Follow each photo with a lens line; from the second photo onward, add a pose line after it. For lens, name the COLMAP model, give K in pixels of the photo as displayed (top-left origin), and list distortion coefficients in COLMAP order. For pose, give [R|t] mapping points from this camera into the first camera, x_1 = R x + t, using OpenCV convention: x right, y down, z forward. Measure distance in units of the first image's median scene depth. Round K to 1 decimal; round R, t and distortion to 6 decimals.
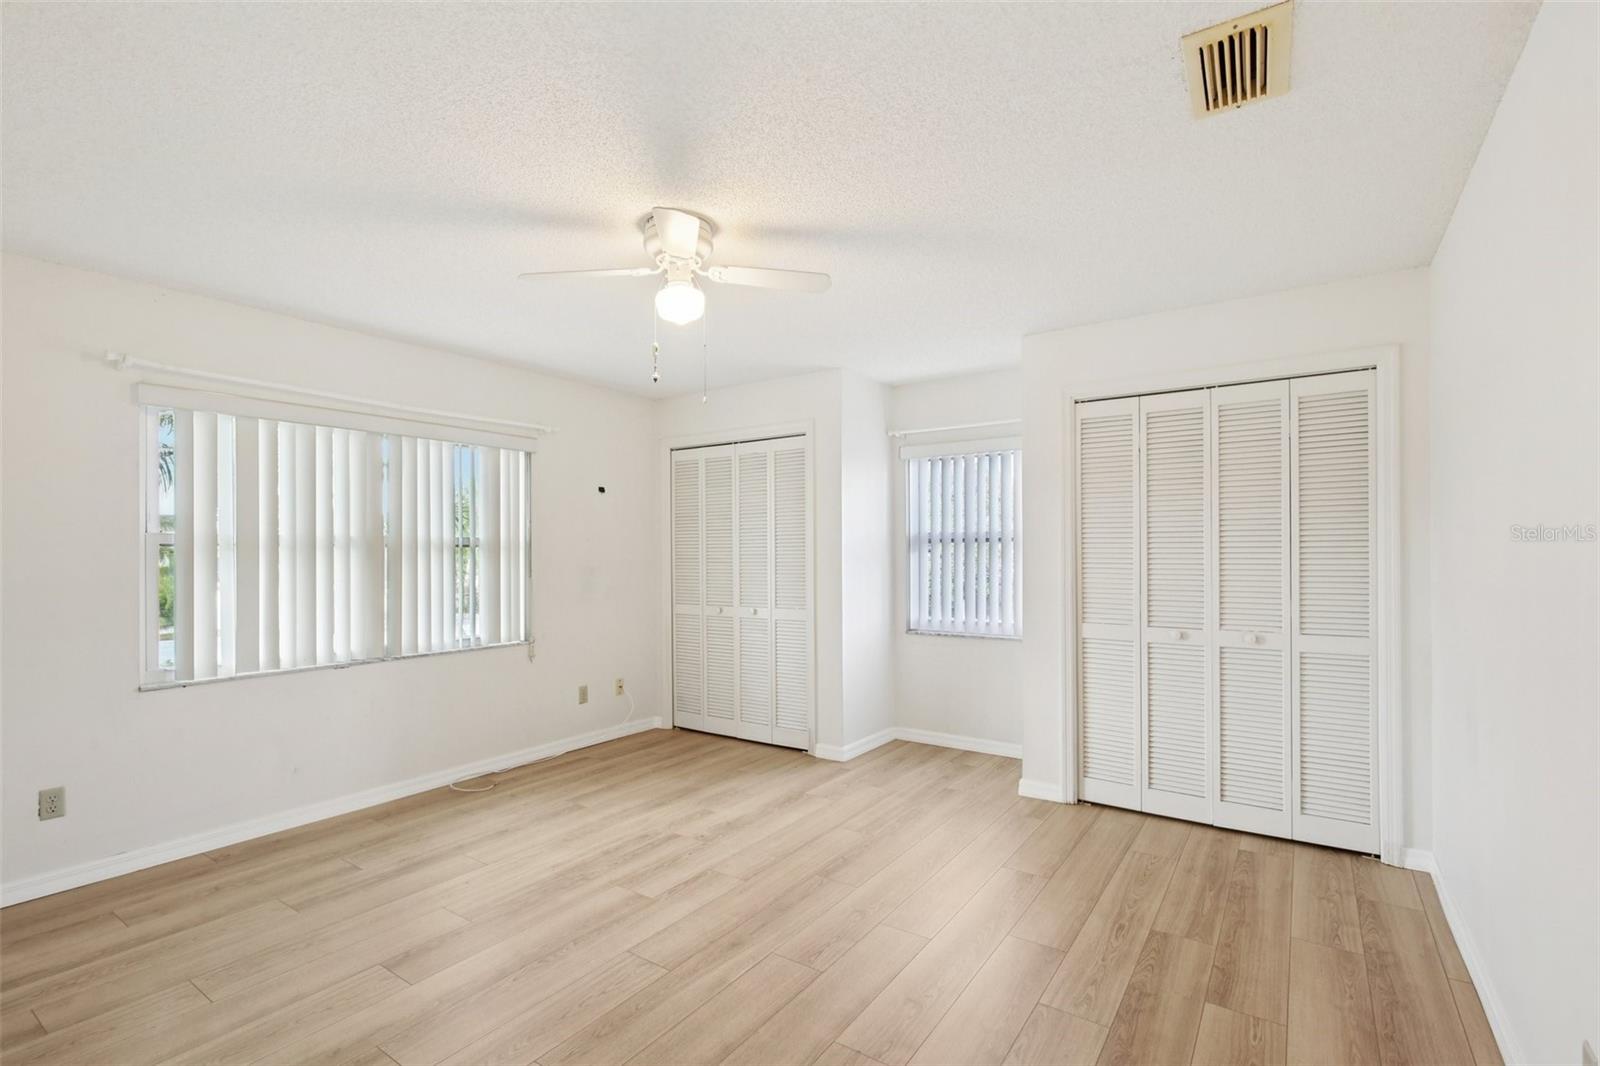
lens RADIAL K [[741.4, 0, 808.0], [0, 741.4, 556.7], [0, 0, 1]] dist [0.014532, -0.000418]
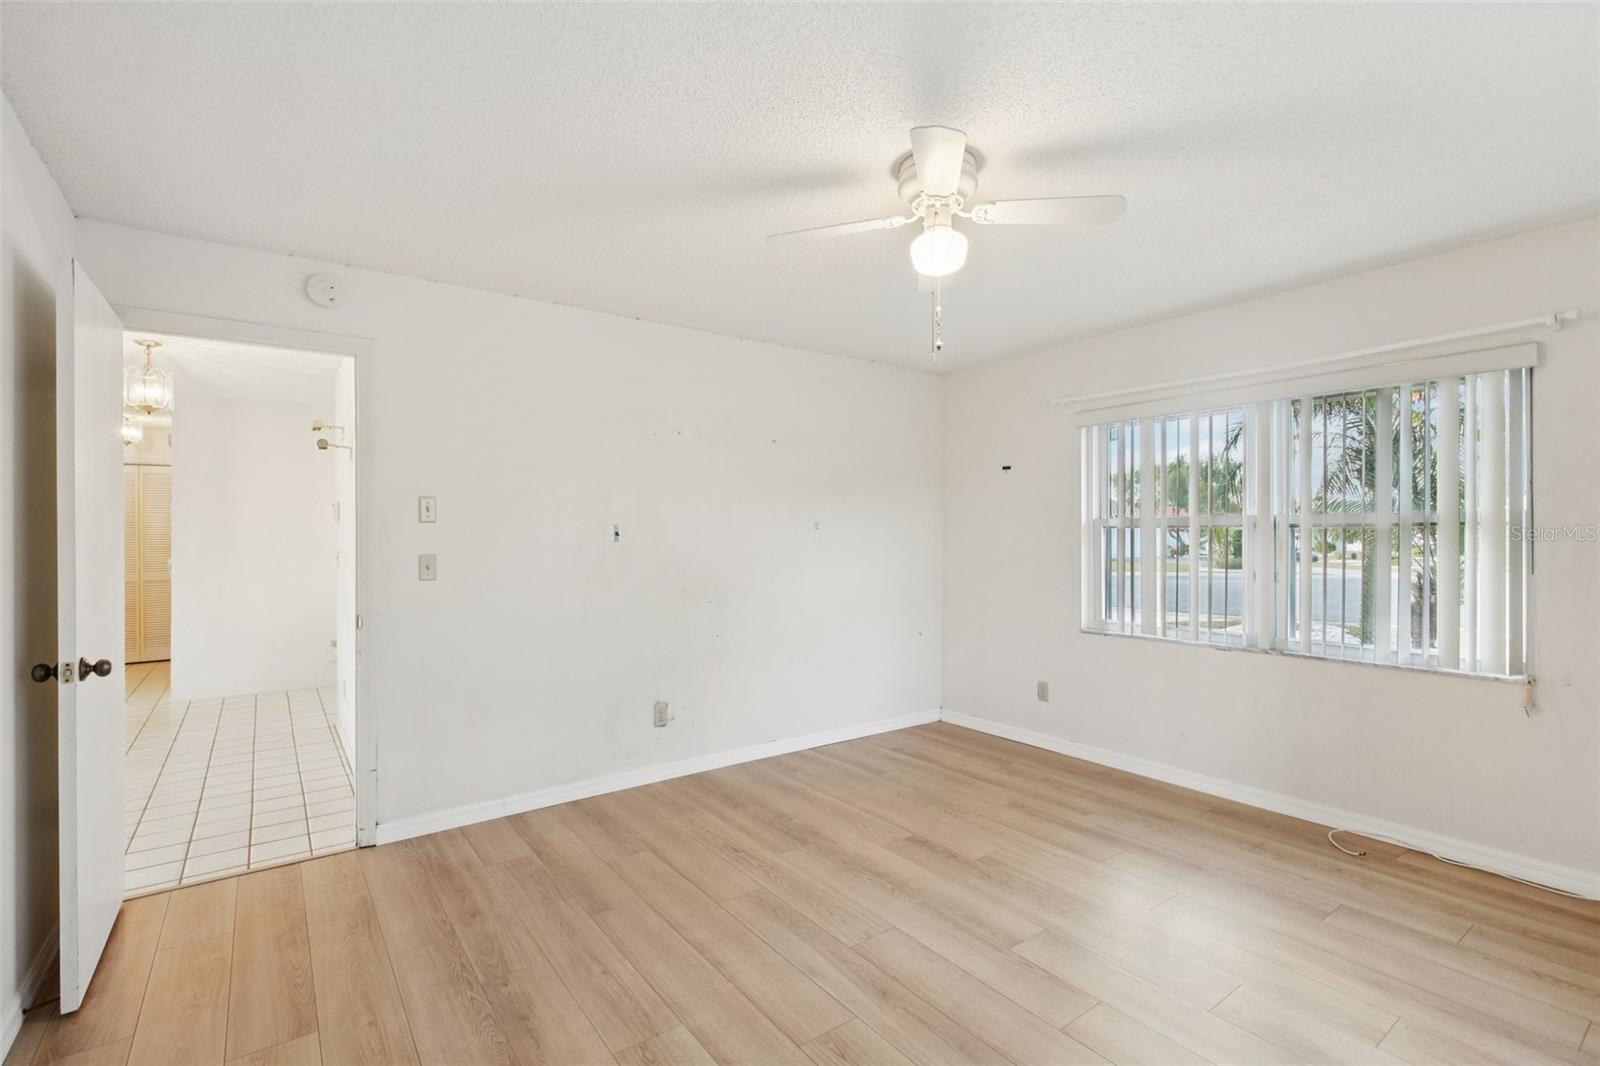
lens RADIAL K [[740.8, 0, 792.8], [0, 740.8, 530.1], [0, 0, 1]] dist [0.004485, -0.000299]
pose [[-0.342226, 0.000130, -0.939618, 0.549096], [-0.004577, 0.999988, 0.001806, -0.011081], [0.939607, 0.004919, -0.342221, 0.879311]]
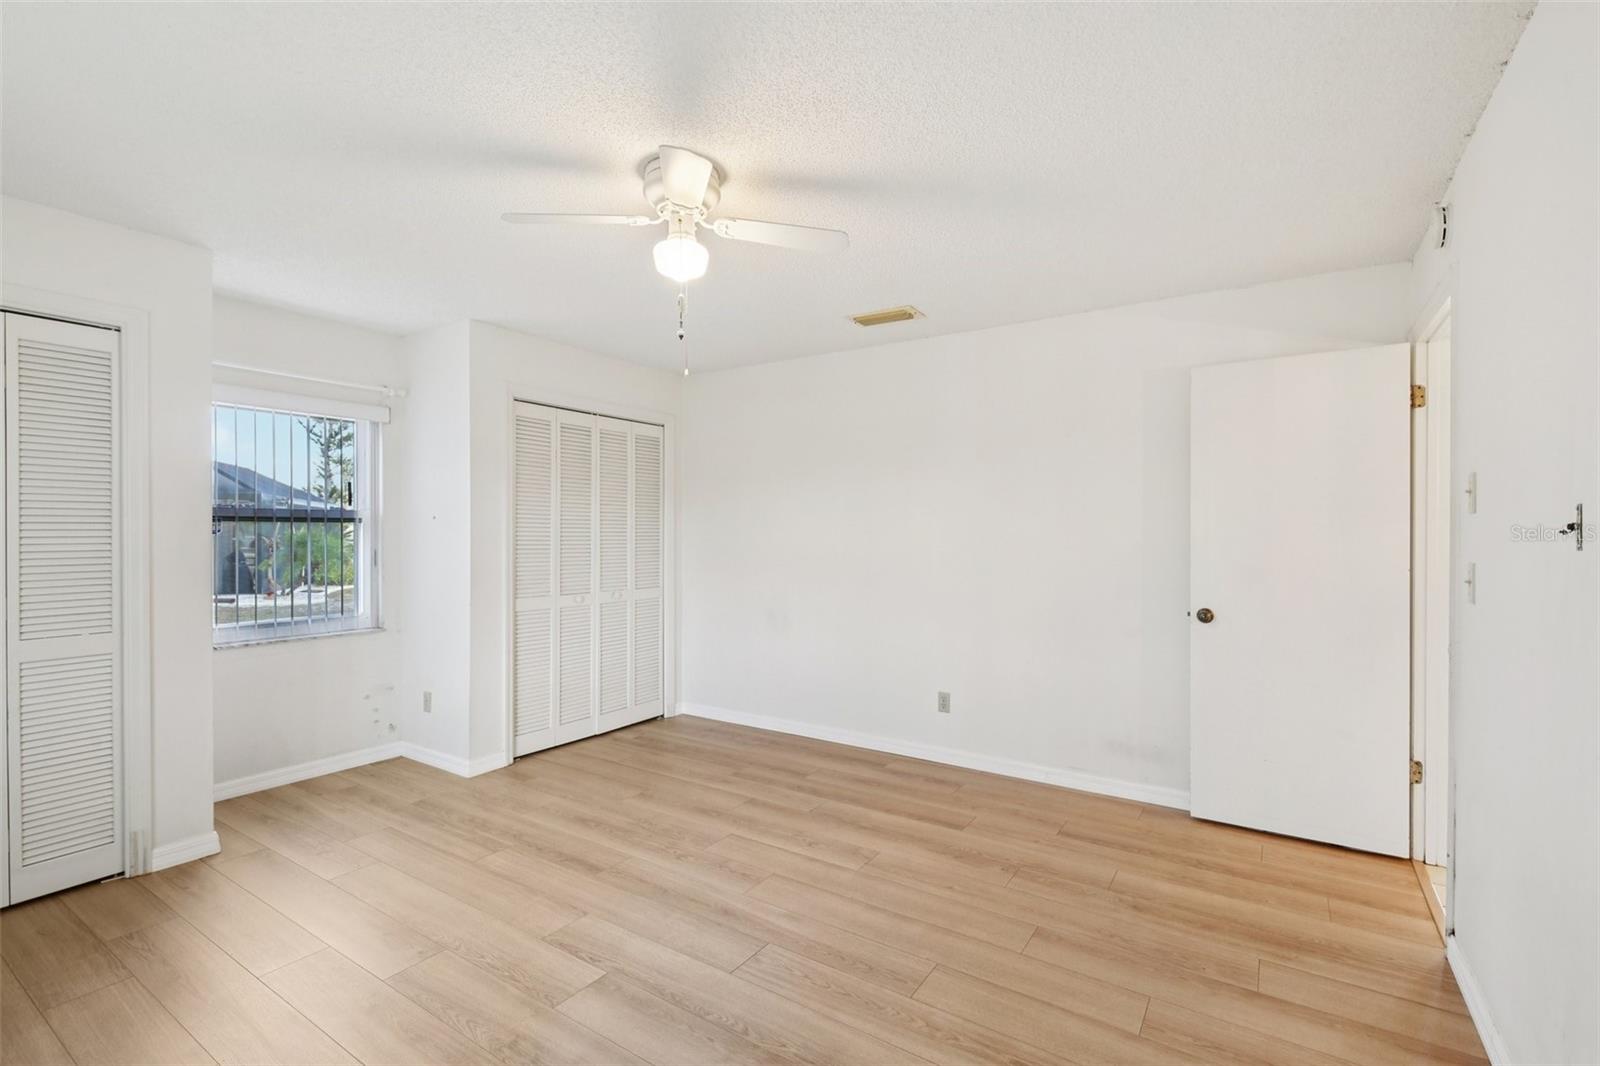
lens RADIAL K [[719.6, 0, 797.0], [0, 719.6, 537.9], [0, 0, 1]] dist [0.000862, -0.000097]
pose [[-0.007475, -0.003340, 0.999966, -0.811800], [0.005112, 0.999981, 0.003378, -0.003033], [-0.999959, 0.005137, -0.007458, 0.668769]]
